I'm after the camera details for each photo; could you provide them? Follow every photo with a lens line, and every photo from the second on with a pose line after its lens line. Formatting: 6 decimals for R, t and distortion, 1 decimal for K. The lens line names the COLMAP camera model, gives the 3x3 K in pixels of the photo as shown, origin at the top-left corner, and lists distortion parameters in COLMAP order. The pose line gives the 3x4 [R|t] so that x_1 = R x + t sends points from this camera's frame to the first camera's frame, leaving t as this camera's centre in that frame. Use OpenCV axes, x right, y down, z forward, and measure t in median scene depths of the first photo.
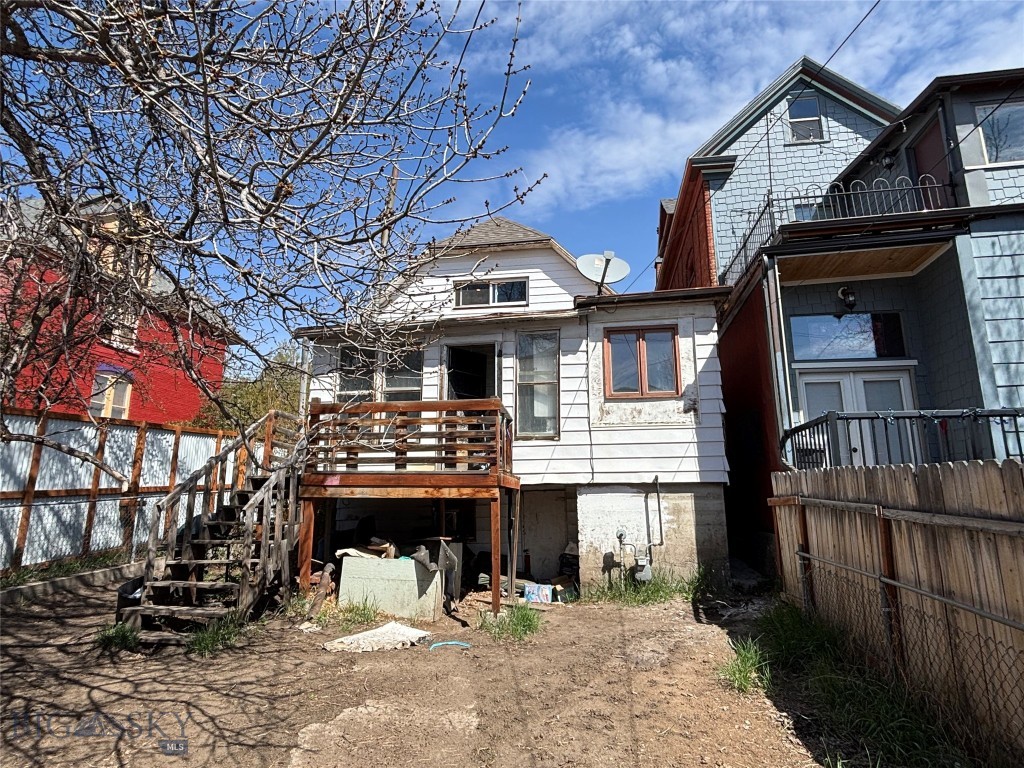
lens RADIAL K [[564.6, 0, 512.0], [0, 564.6, 384.0], [0, 0, 1]] dist [0.031914, -0.000905]
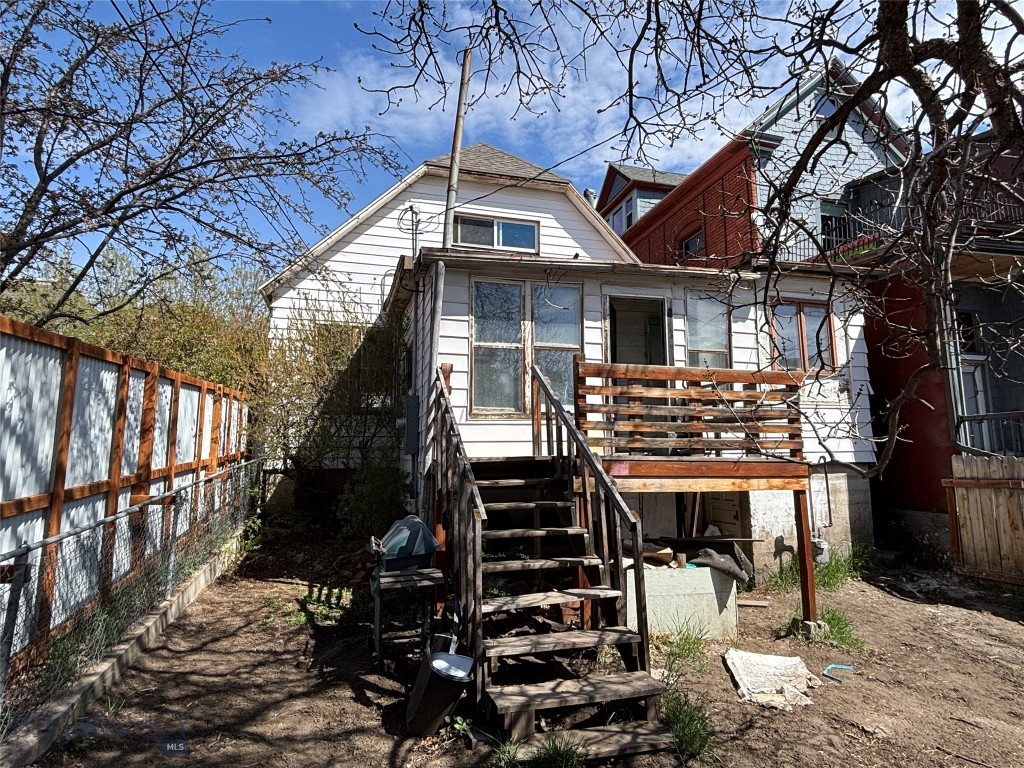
lens RADIAL K [[564.6, 0, 512.0], [0, 564.6, 384.0], [0, 0, 1]] dist [0.031914, -0.000905]
pose [[0.902649, 0.049143, 0.427563, -0.612915], [-0.081548, 0.994992, 0.057799, 0.023620], [-0.422582, -0.087039, 0.902136, 0.329027]]
